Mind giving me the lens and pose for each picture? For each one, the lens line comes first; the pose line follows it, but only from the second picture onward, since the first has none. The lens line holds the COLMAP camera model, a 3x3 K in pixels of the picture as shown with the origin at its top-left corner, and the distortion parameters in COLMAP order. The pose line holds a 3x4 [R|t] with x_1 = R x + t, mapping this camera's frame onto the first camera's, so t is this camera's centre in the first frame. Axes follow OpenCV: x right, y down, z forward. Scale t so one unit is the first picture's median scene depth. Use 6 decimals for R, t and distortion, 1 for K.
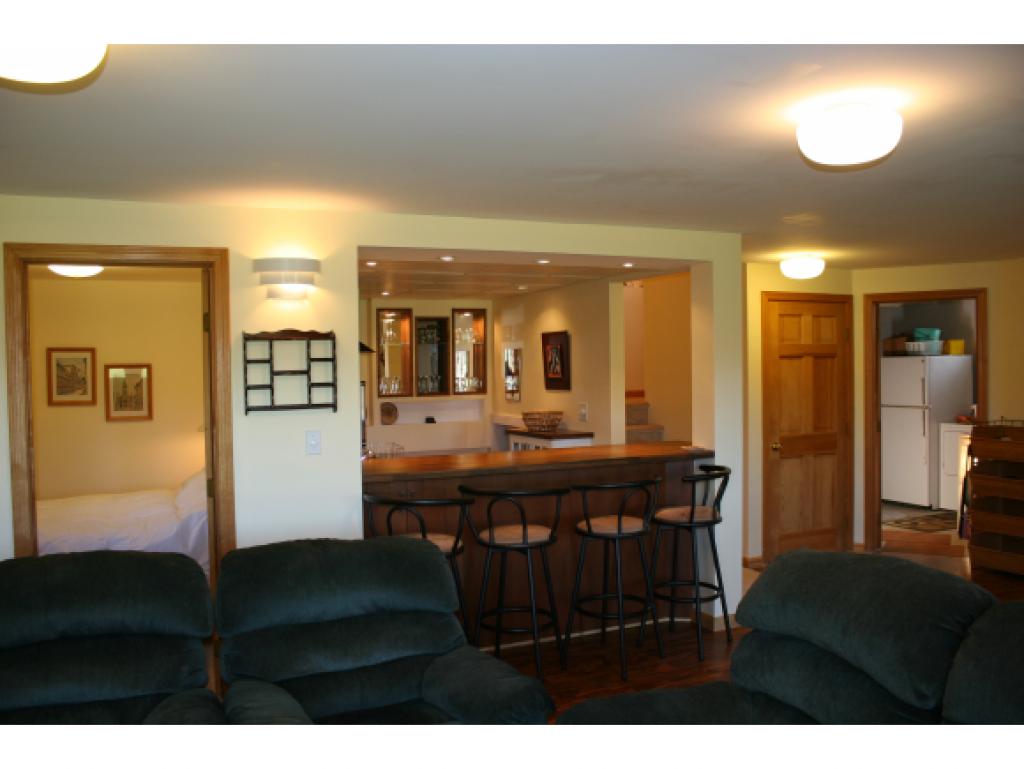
lens RADIAL K [[851.1, 0, 512.0], [0, 851.1, 384.5], [0, 0, 1]] dist [-0.157367, 0.138893]
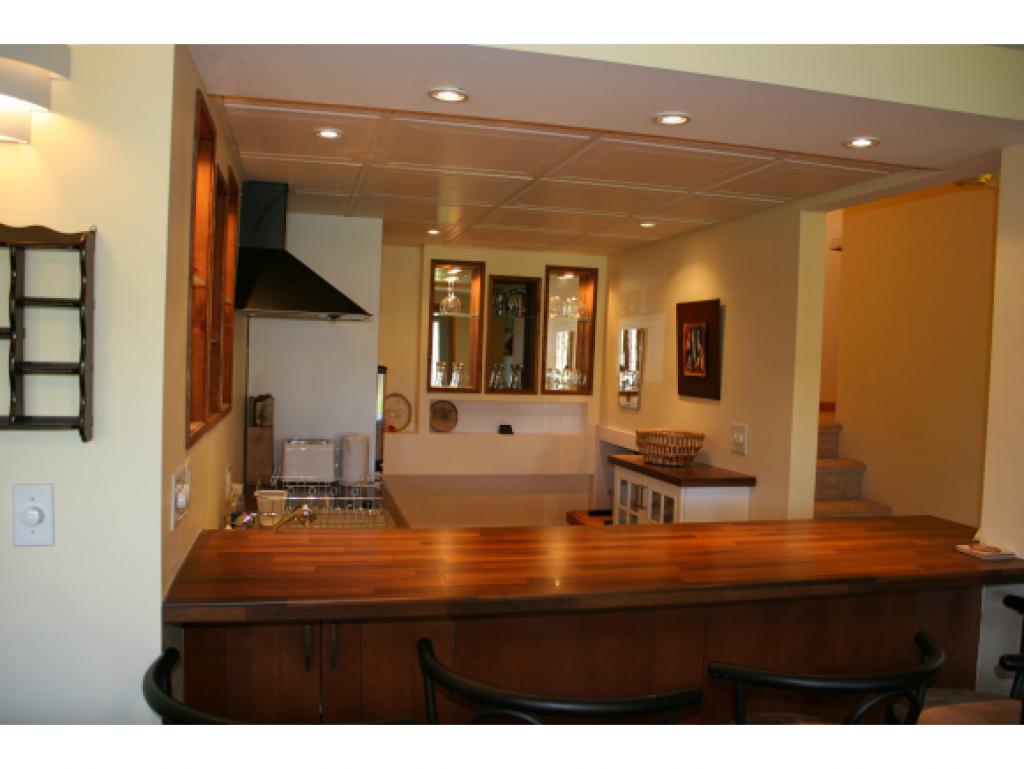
lens RADIAL K [[851.1, 0, 512.0], [0, 851.1, 384.5], [0, 0, 1]] dist [-0.157367, 0.138893]
pose [[0.984213, 0.054593, -0.168357, 0.024291], [-0.052771, 0.998490, 0.015282, -0.005097], [0.168937, -0.006157, 0.985608, 0.388054]]
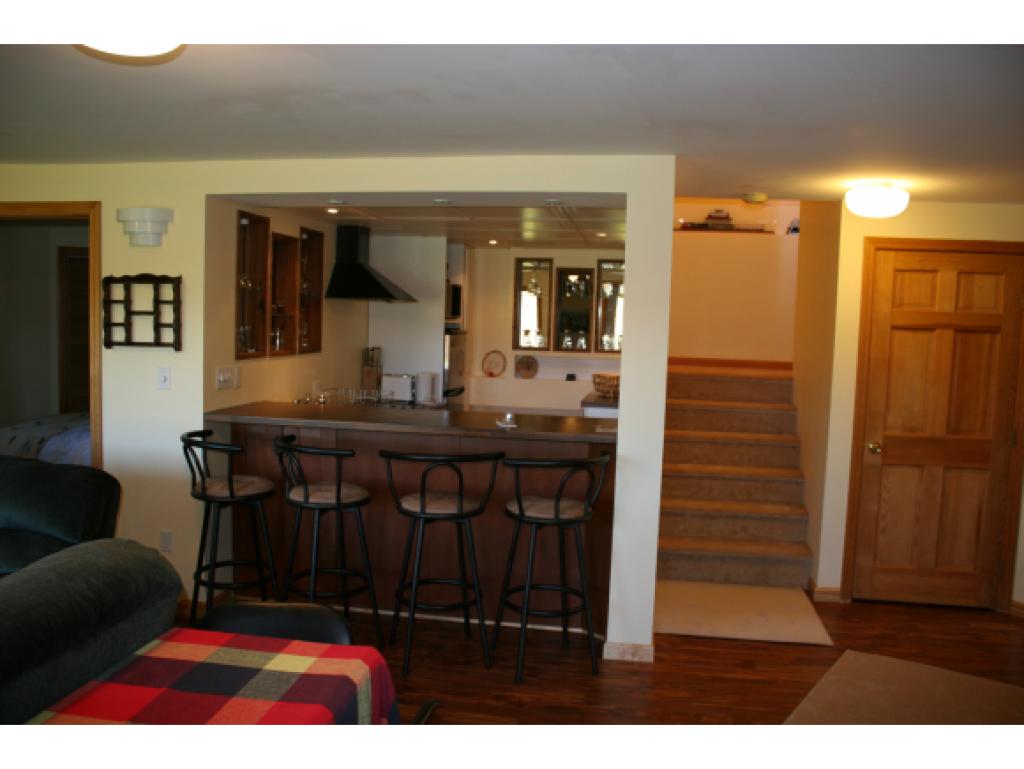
lens RADIAL K [[851.1, 0, 512.0], [0, 851.1, 384.5], [0, 0, 1]] dist [-0.157367, 0.138893]
pose [[0.835843, 0.085123, -0.542328, 0.421592], [-0.057138, 0.996029, 0.068274, -0.012771], [0.545986, -0.026079, 0.837388, 0.201236]]
